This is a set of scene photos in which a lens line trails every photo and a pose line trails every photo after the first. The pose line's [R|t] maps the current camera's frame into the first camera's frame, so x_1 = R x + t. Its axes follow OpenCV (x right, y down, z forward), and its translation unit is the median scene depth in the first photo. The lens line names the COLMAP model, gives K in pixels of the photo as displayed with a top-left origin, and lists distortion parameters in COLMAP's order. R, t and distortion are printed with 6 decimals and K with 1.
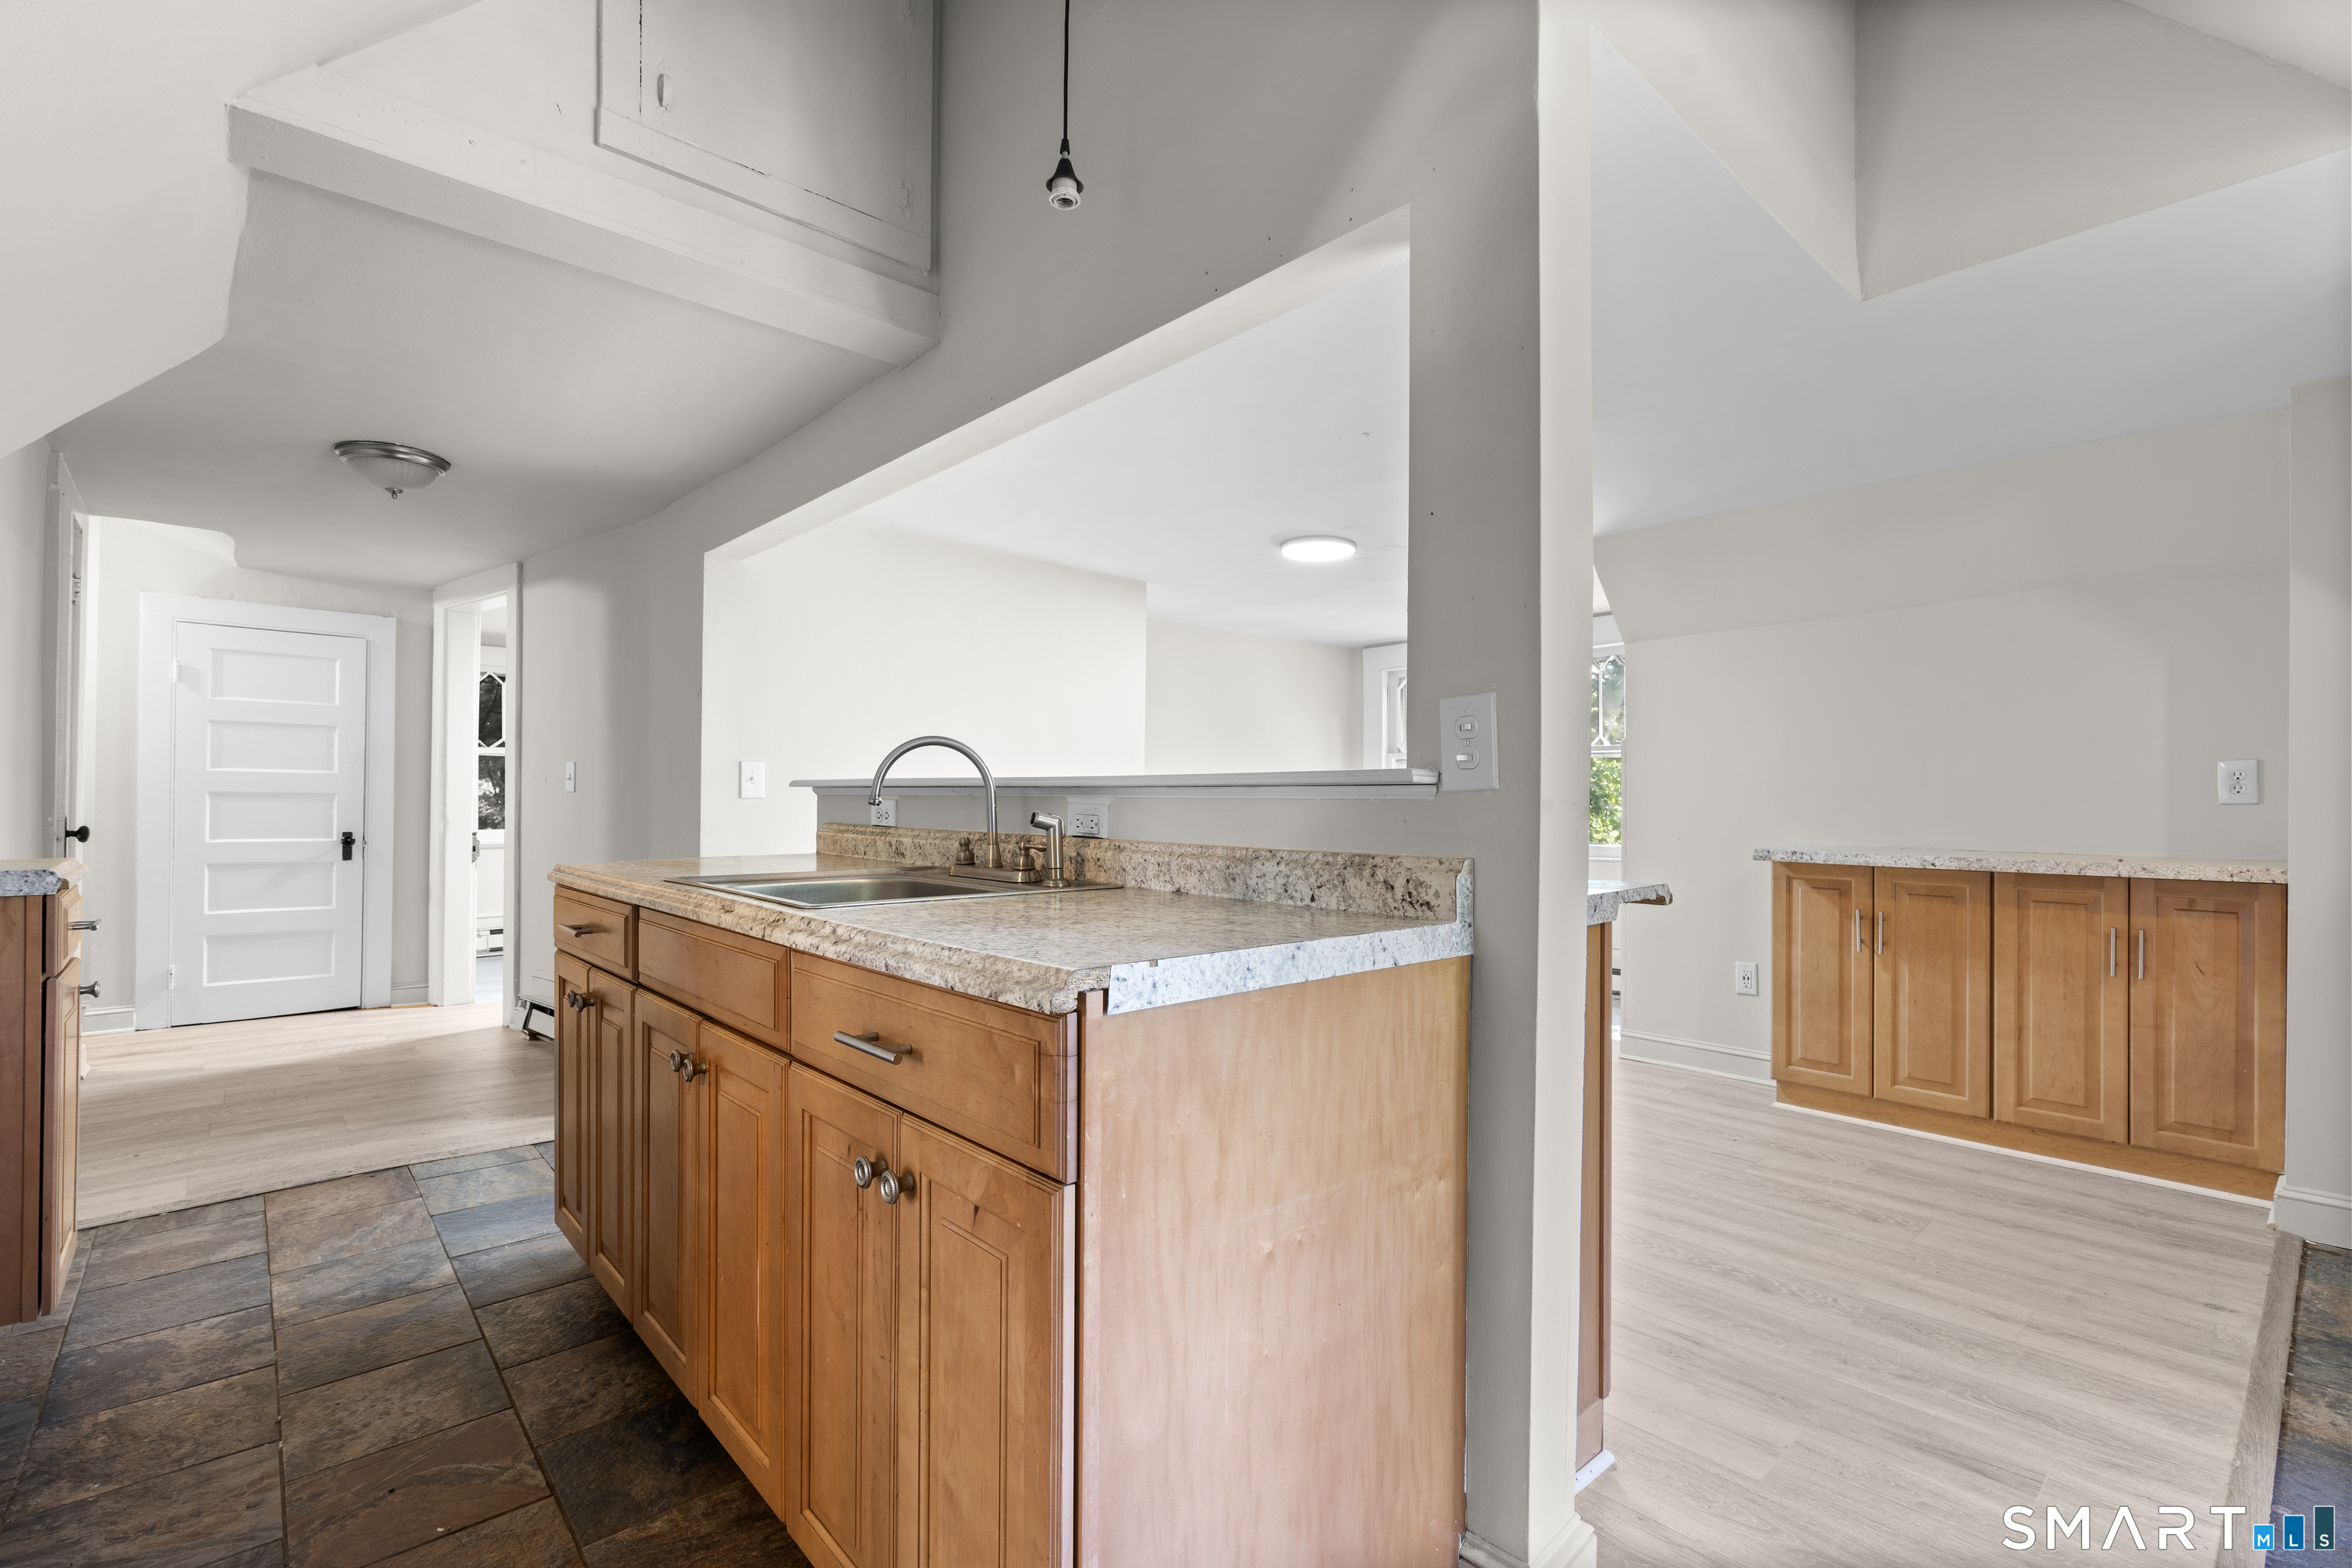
lens RADIAL K [[1048.7, 0, 1176.0], [0, 1048.7, 784.0], [0, 0, 1]] dist [-0.010942, 0.004192]
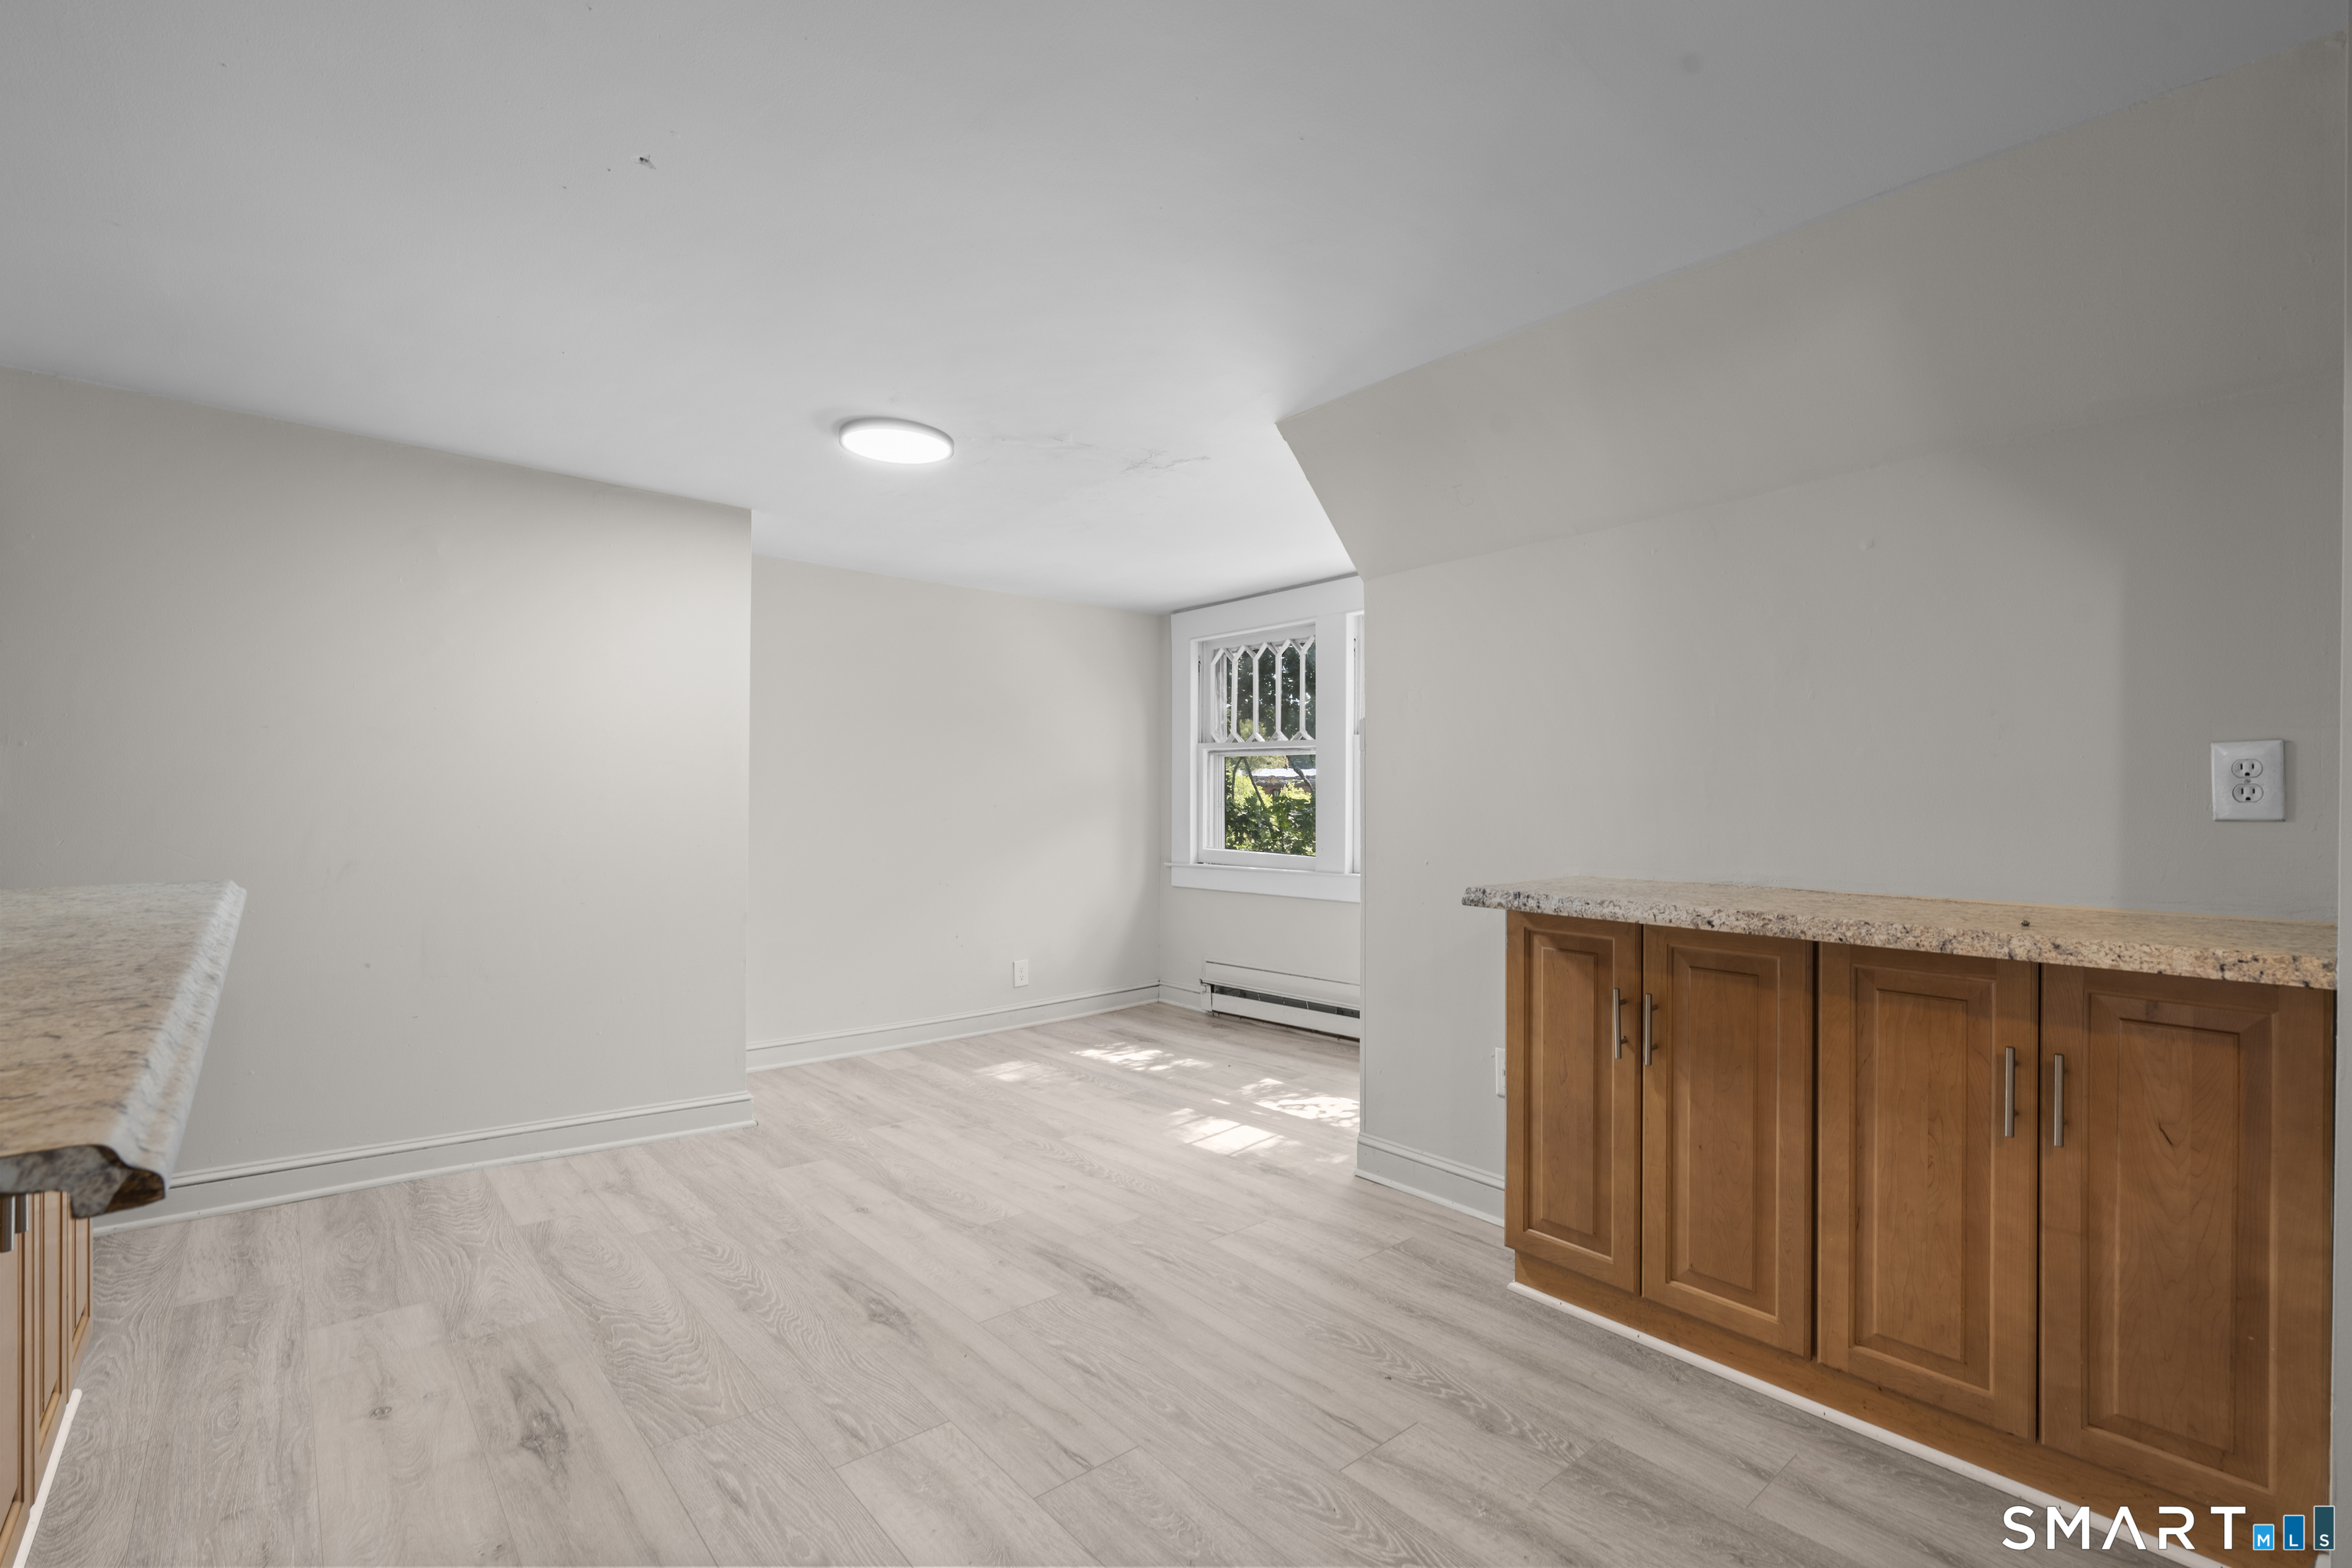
lens RADIAL K [[1048.7, 0, 1176.0], [0, 1048.7, 784.0], [0, 0, 1]] dist [-0.010942, 0.004192]
pose [[0.999643, -0.000541, -0.026704, 0.459003], [0.000662, 0.999989, 0.004540, -0.002942], [0.026702, -0.004556, 0.999633, 0.425626]]
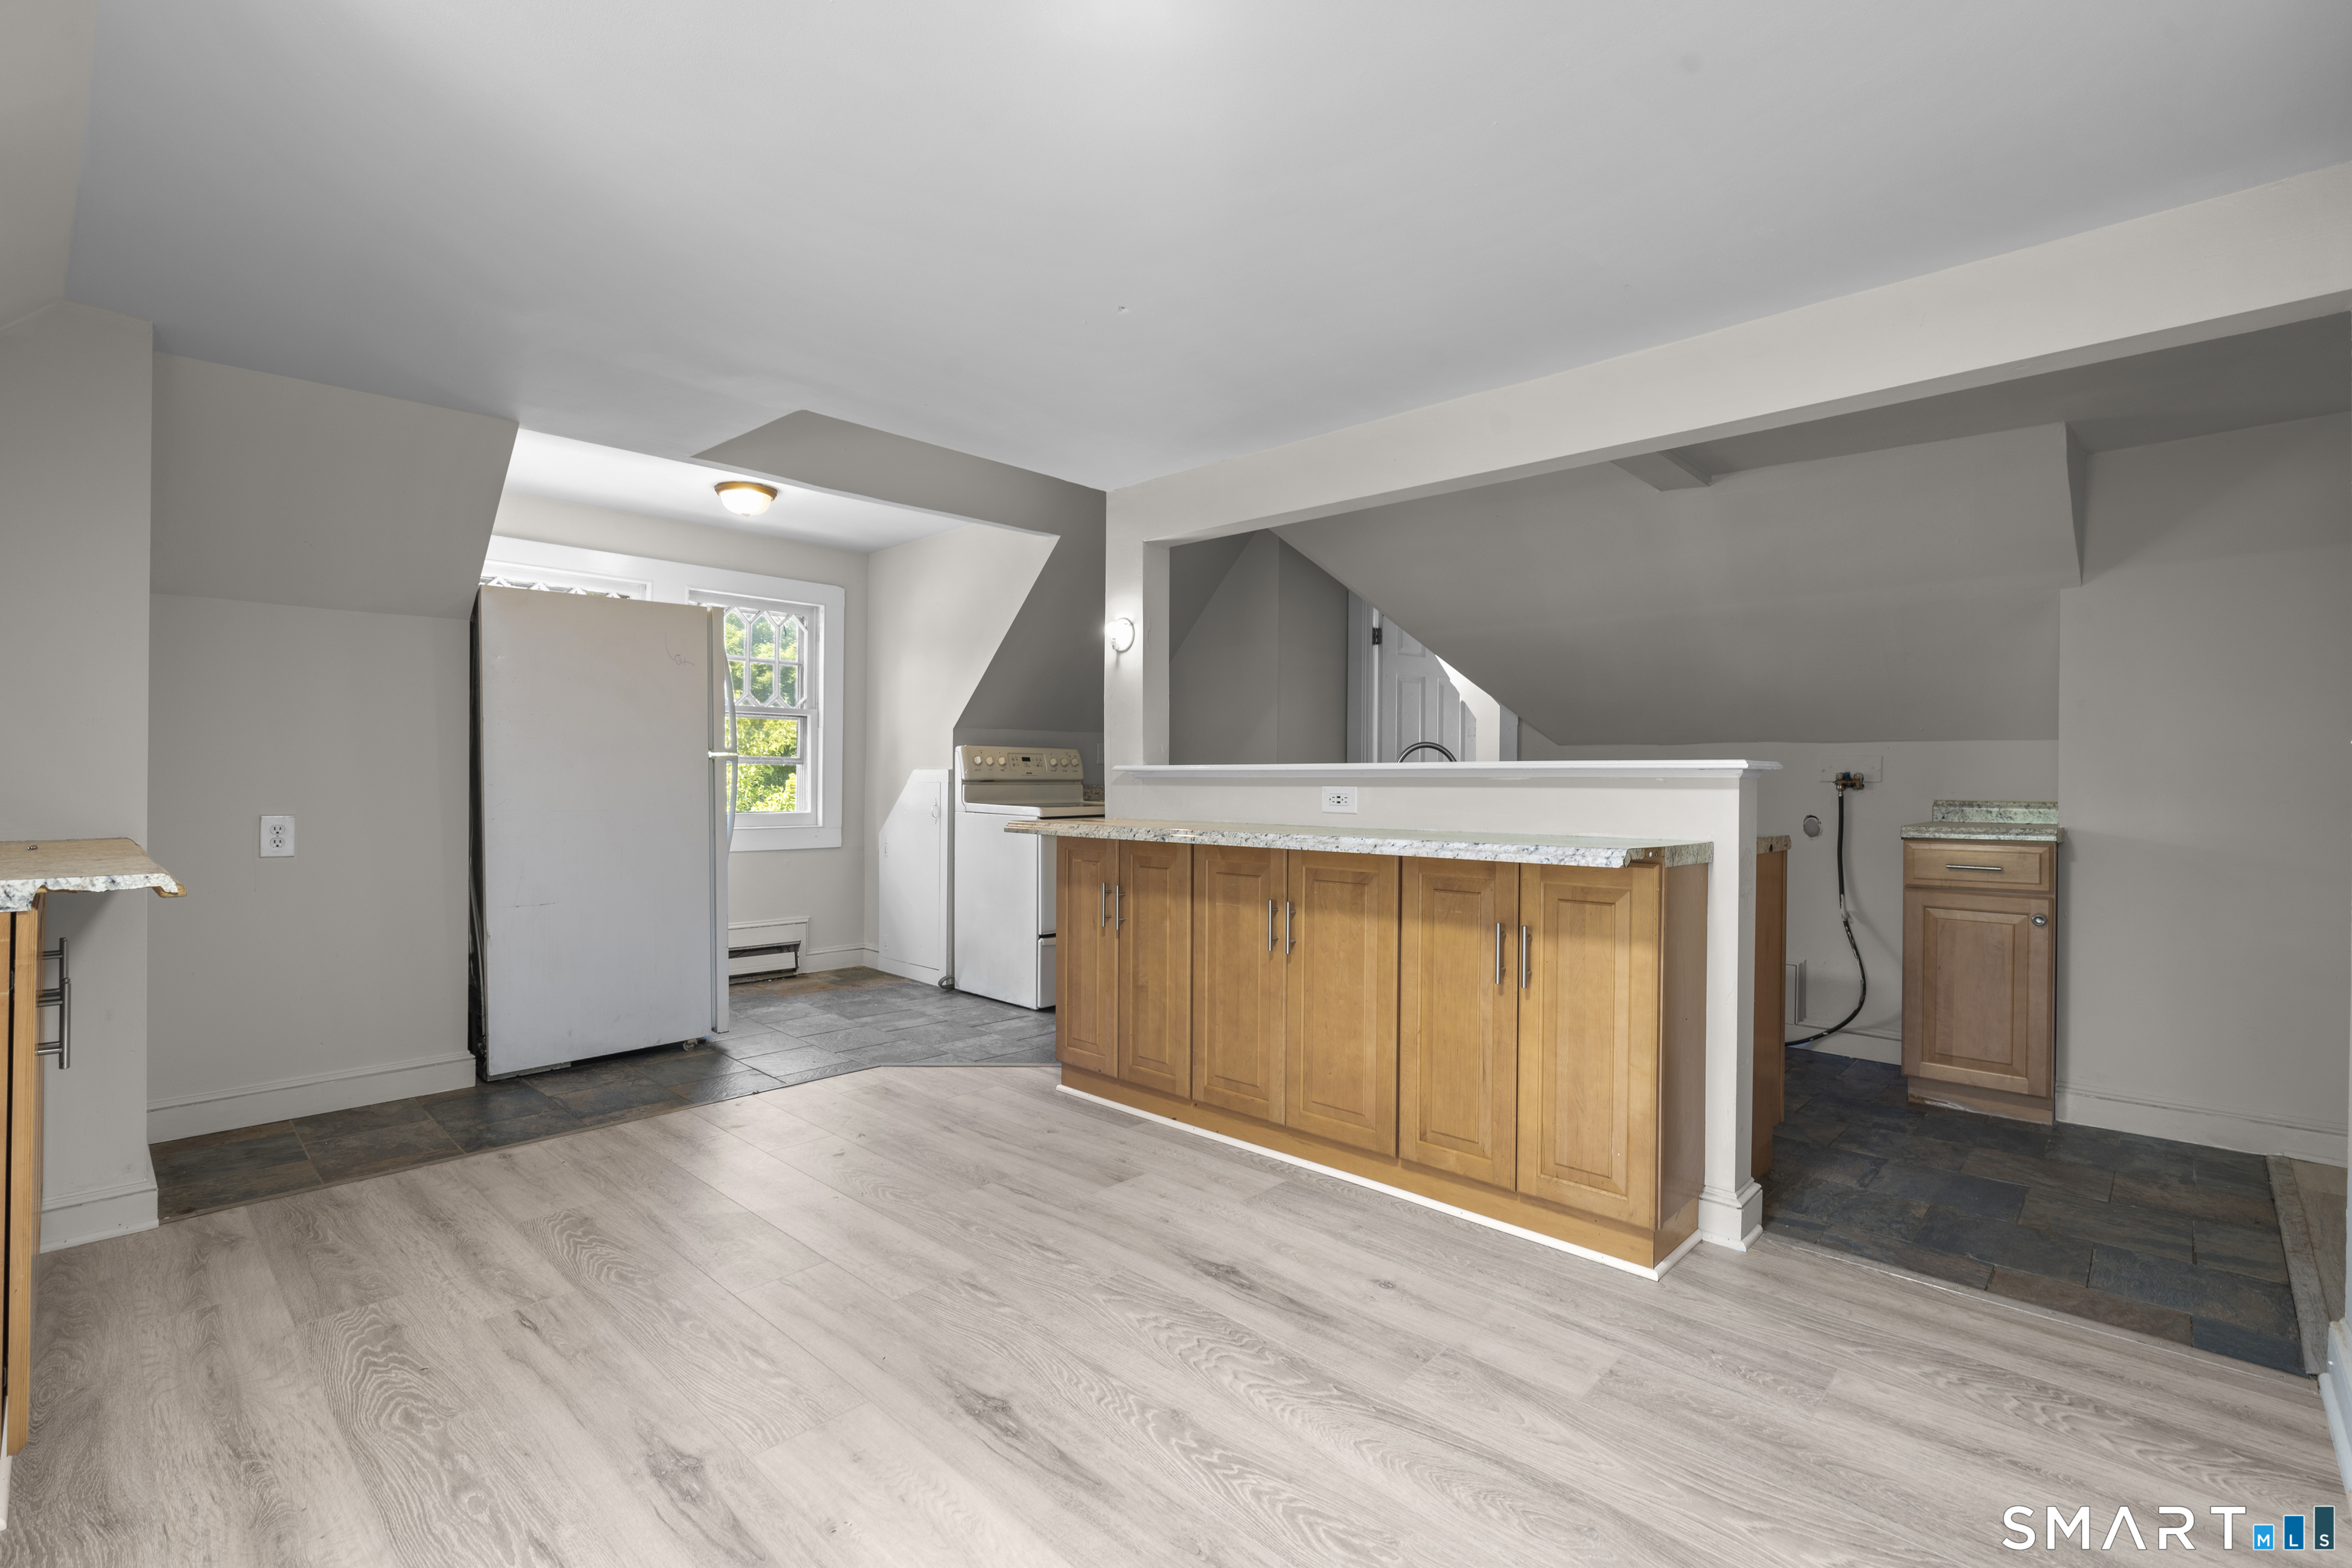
lens RADIAL K [[1048.7, 0, 1176.0], [0, 1048.7, 784.0], [0, 0, 1]] dist [-0.010942, 0.004192]
pose [[-0.997101, -0.011885, -0.075153, 0.187954], [-0.011083, 0.999877, -0.011077, 0.028493], [0.075276, -0.010212, -0.997110, 1.705982]]
